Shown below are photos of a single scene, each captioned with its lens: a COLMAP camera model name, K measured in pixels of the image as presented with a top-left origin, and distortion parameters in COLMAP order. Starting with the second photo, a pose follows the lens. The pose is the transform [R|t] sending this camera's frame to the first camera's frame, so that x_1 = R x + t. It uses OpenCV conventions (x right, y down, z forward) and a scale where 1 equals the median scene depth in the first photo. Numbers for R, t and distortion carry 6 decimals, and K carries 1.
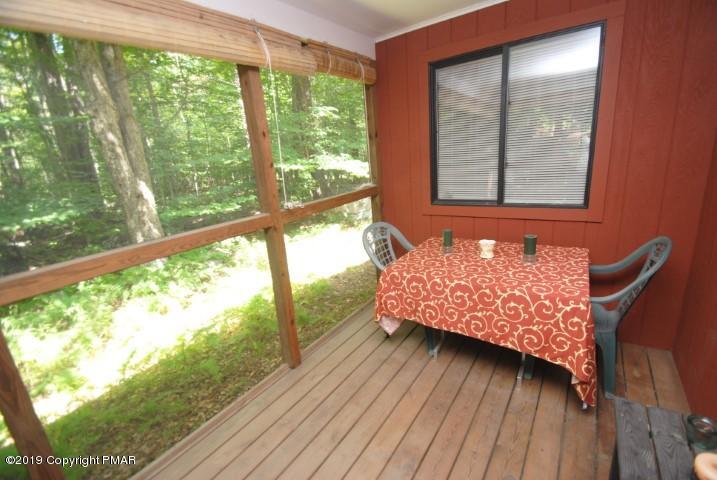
lens RADIAL K [[315.4, 0, 362.6], [0, 315.4, 240.2], [0, 0, 1]] dist [0.017430, -0.019029]
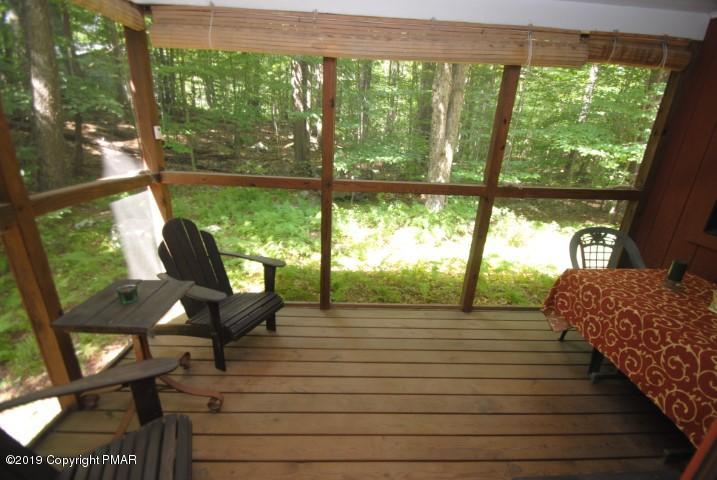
lens RADIAL K [[315.4, 0, 362.6], [0, 315.4, 240.2], [0, 0, 1]] dist [0.017430, -0.019029]
pose [[0.593241, 0.370176, -0.714867, 0.333719], [-0.304727, 0.925188, 0.226204, -0.016218], [0.745122, 0.083646, 0.661662, -0.147673]]
